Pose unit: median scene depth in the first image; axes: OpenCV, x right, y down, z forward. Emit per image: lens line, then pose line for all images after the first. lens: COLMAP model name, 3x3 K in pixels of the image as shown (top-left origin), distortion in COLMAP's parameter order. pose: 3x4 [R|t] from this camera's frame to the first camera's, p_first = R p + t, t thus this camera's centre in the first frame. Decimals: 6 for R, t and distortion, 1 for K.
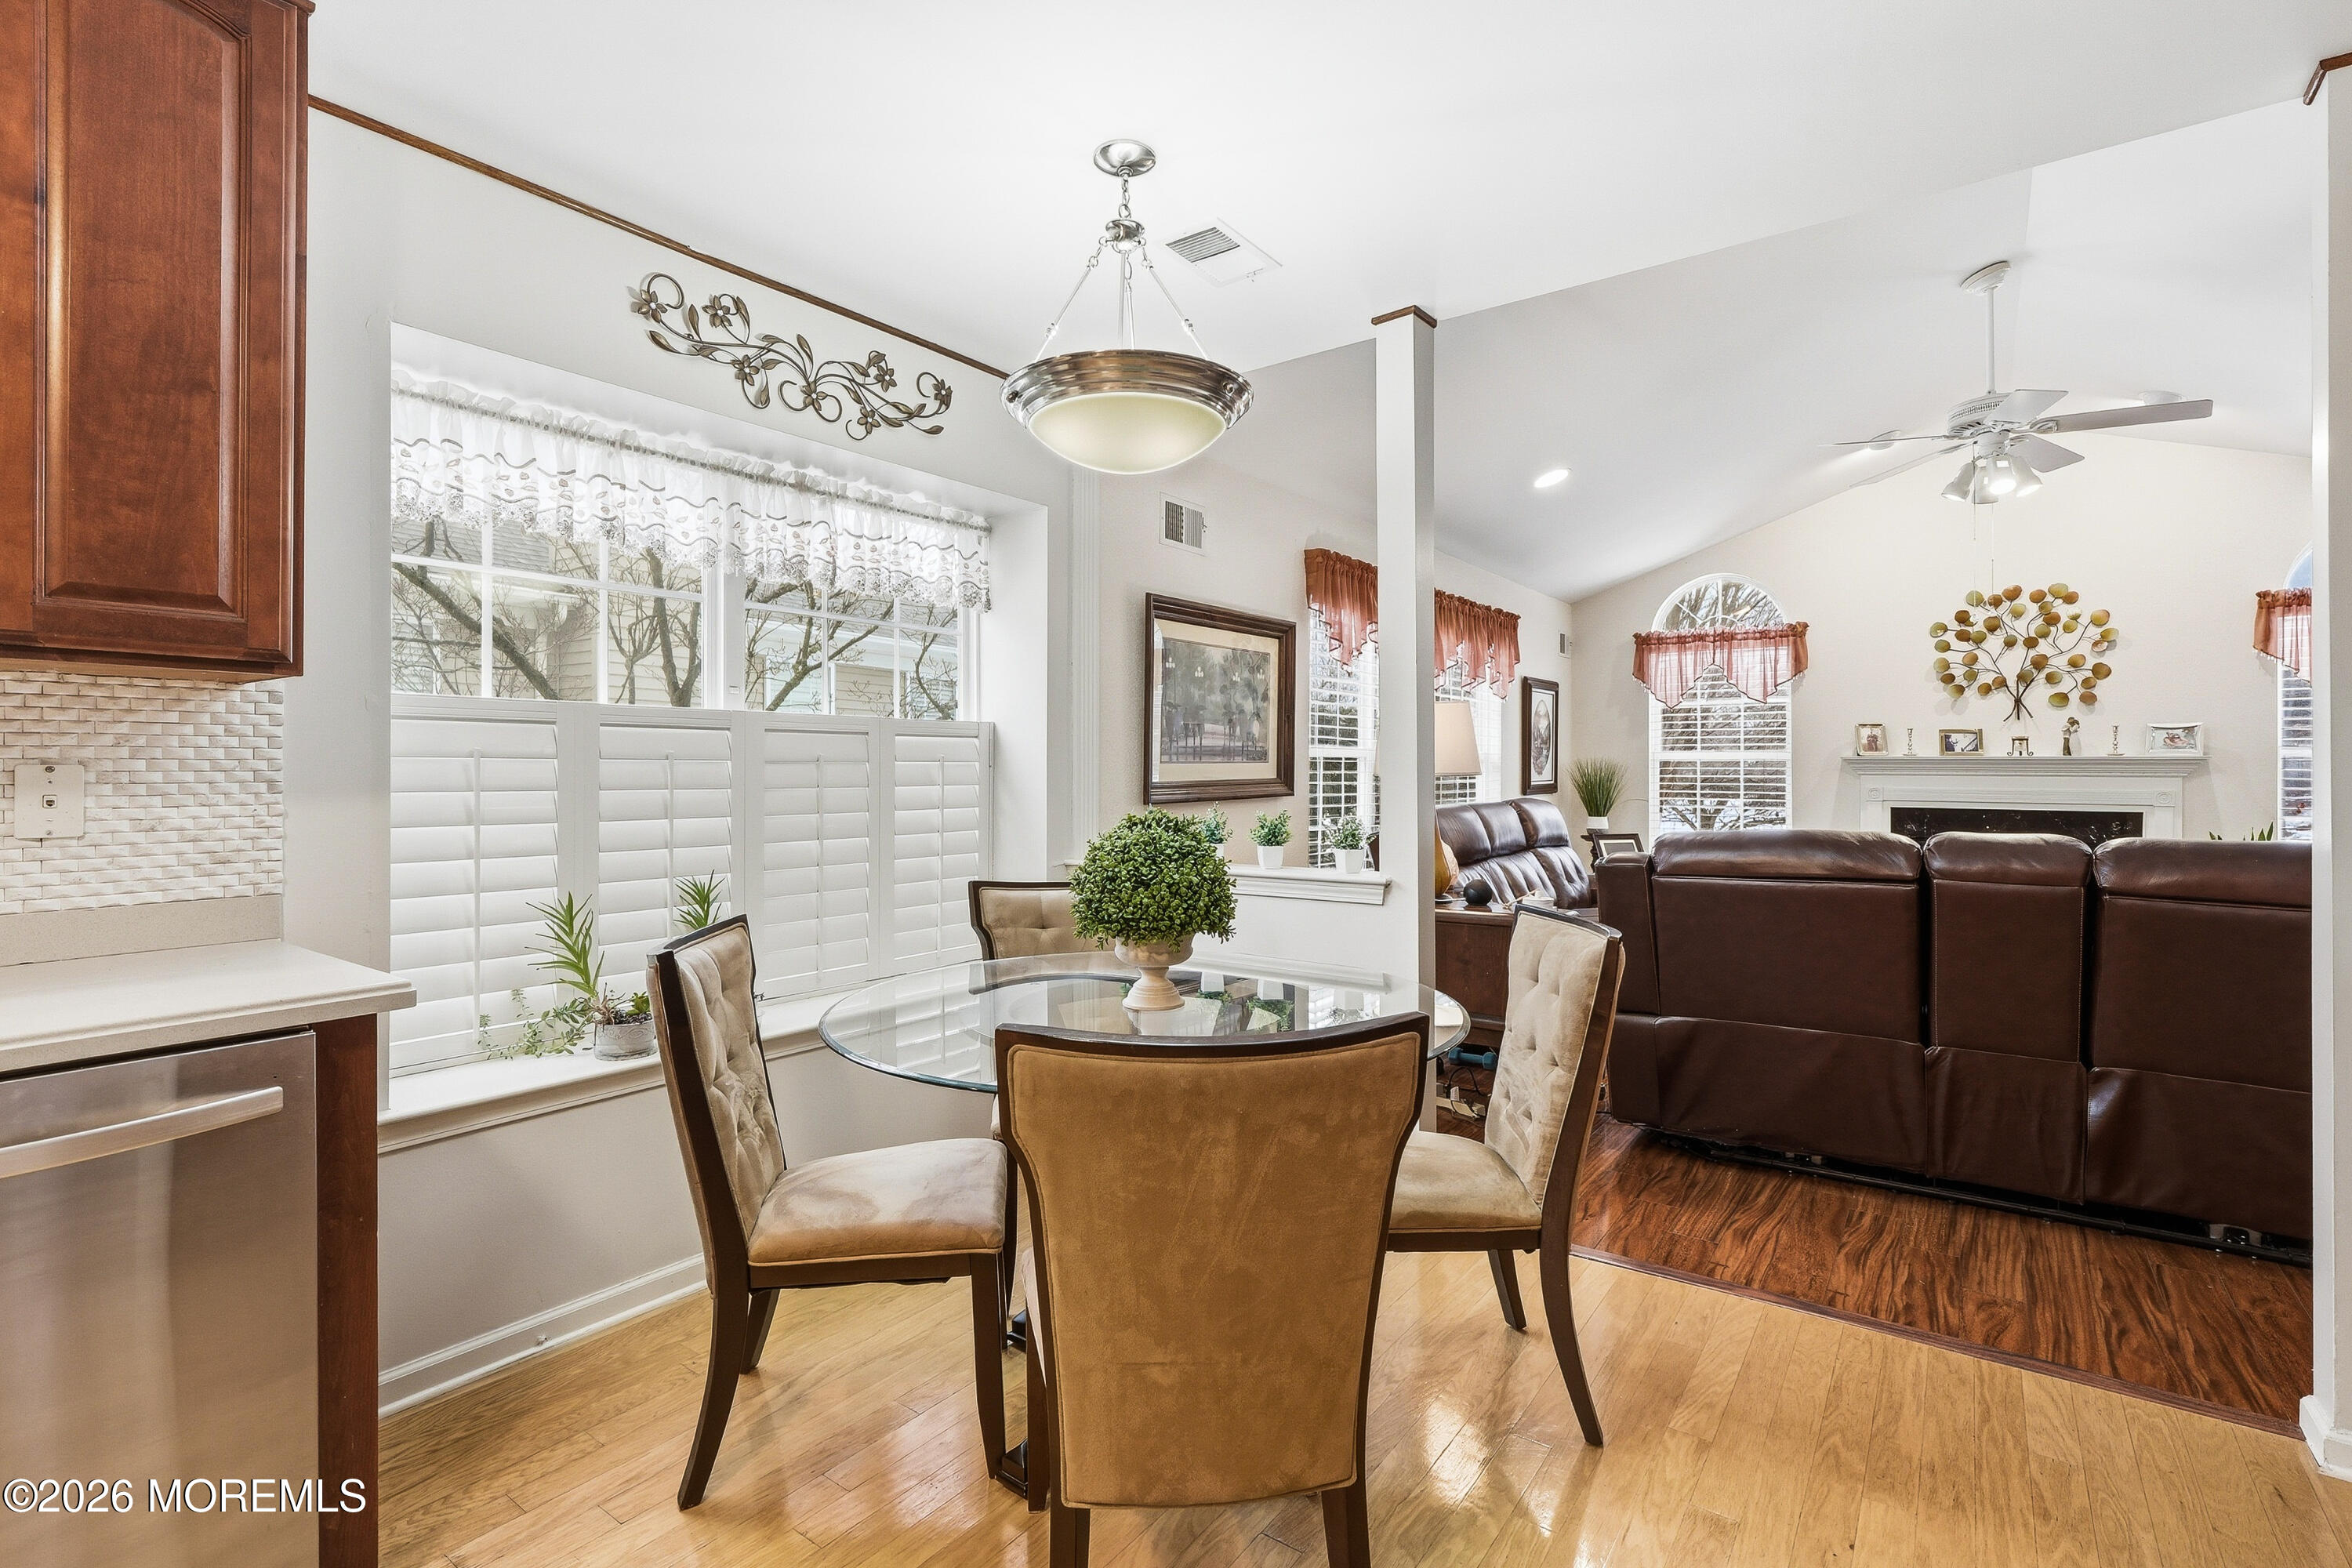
lens RADIAL K [[1087.3, 0, 1184.0], [0, 1087.3, 766.6], [0, 0, 1]] dist [-0.005183, 0.002596]
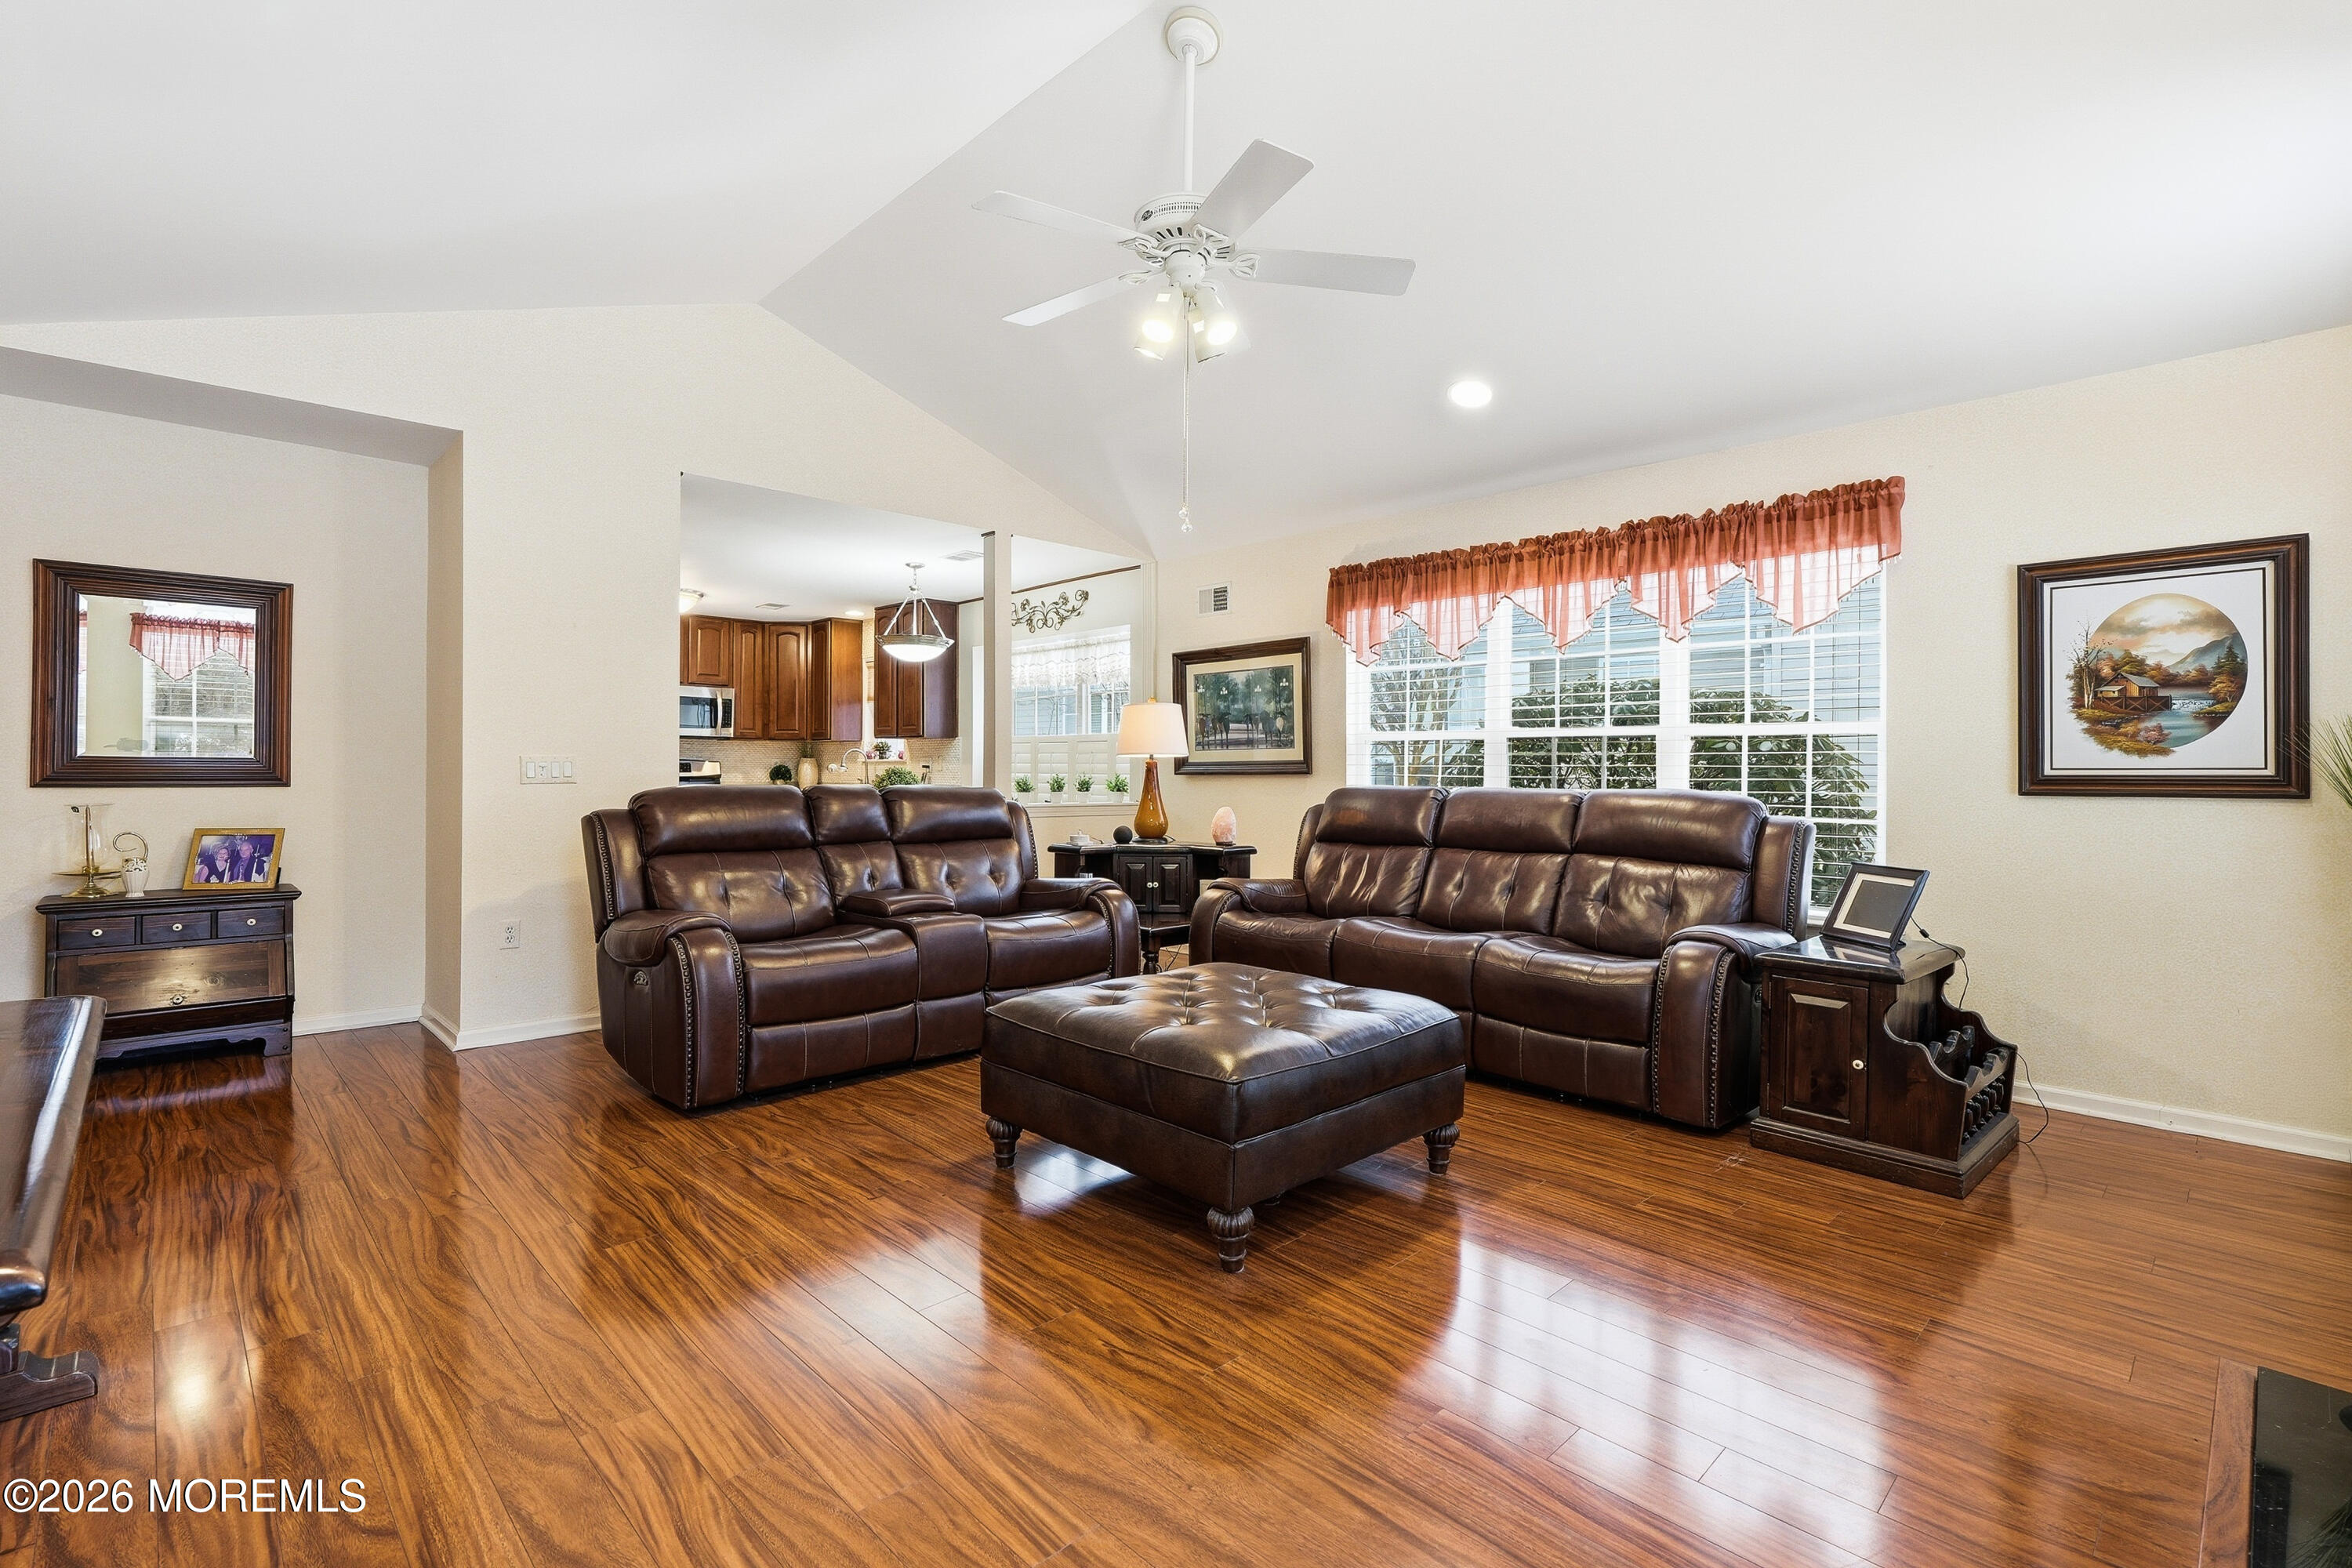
lens RADIAL K [[1056.0, 0, 1173.1], [0, 1056.0, 780.1], [0, 0, 1]] dist [-0.002892, 0.001966]
pose [[-0.159028, 0.003434, -0.987268, 1.469900], [-0.005305, 0.999977, 0.004333, 0.032556], [0.987260, 0.005927, -0.159006, 1.140772]]
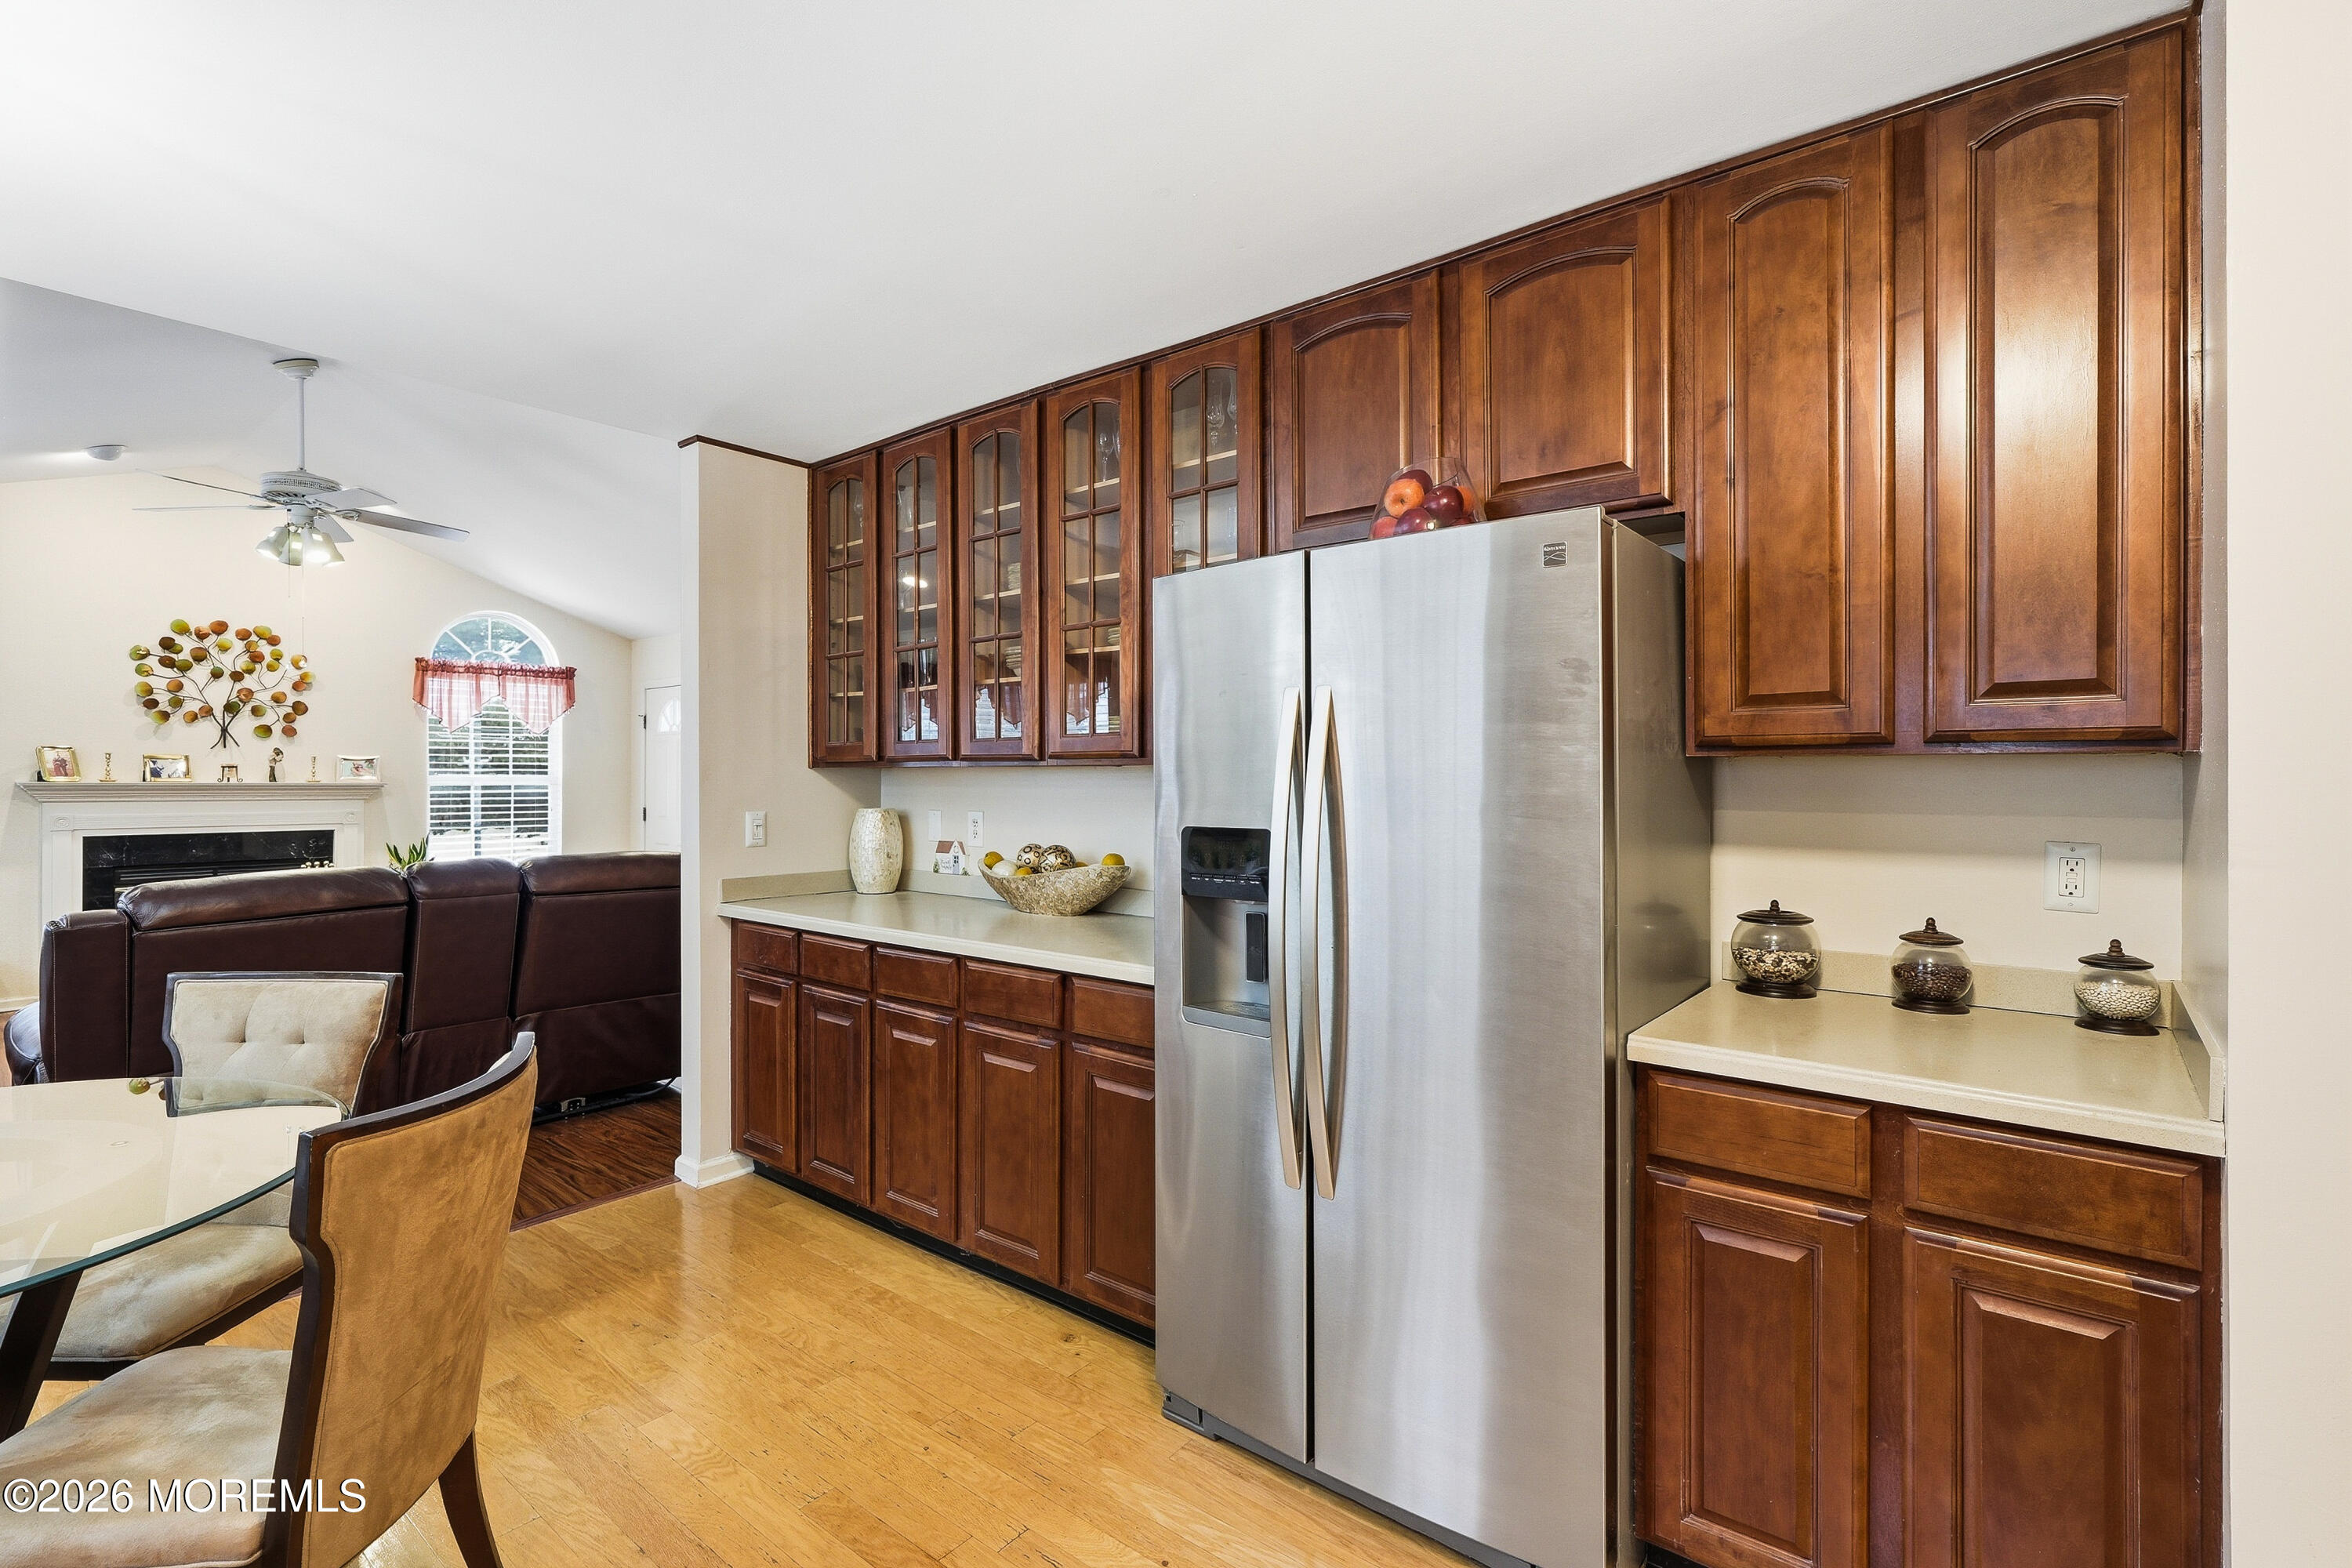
lens RADIAL K [[1056.0, 0, 1144.6], [0, 1056.0, 781.3], [0, 0, 1]] dist [-0.002892, 0.001966]
pose [[0.066794, -0.005265, 0.997753, -0.312705], [-0.003398, 0.999979, 0.005504, -0.029269], [-0.997761, -0.003758, 0.066775, 0.046226]]
